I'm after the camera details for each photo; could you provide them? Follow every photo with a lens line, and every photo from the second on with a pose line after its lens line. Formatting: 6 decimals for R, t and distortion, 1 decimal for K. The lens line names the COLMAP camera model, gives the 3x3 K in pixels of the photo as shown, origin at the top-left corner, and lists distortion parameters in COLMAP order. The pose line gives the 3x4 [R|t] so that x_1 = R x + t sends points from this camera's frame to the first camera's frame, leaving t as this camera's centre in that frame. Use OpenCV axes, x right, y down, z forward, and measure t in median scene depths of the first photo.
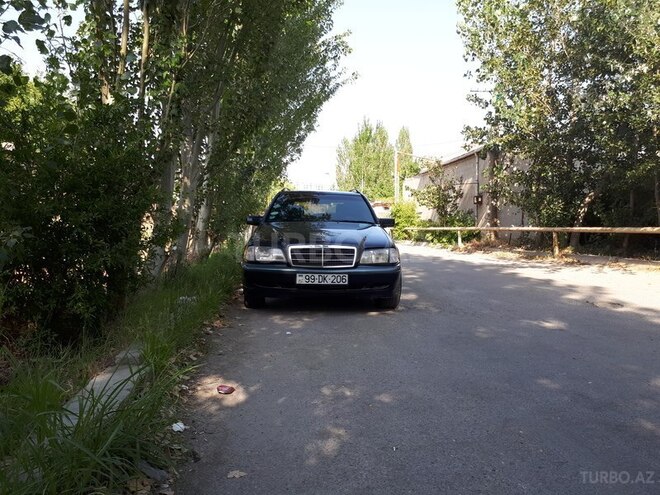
lens RADIAL K [[678.2, 0, 329.6], [0, 678.2, 246.9], [0, 0, 1]] dist [0.076617, -0.214586]
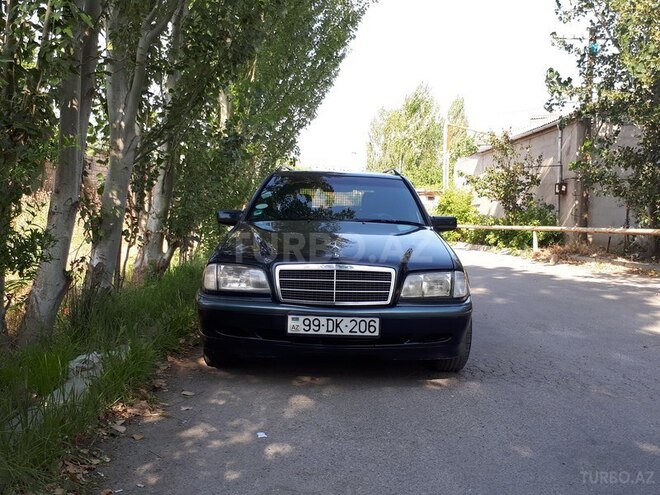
lens RADIAL K [[678.2, 0, 329.6], [0, 678.2, 246.9], [0, 0, 1]] dist [0.076617, -0.214586]
pose [[0.998785, 0.016104, -0.046583, 0.008164], [-0.015258, 0.999713, 0.018450, -0.020576], [0.046867, -0.017717, 0.998744, 0.317076]]
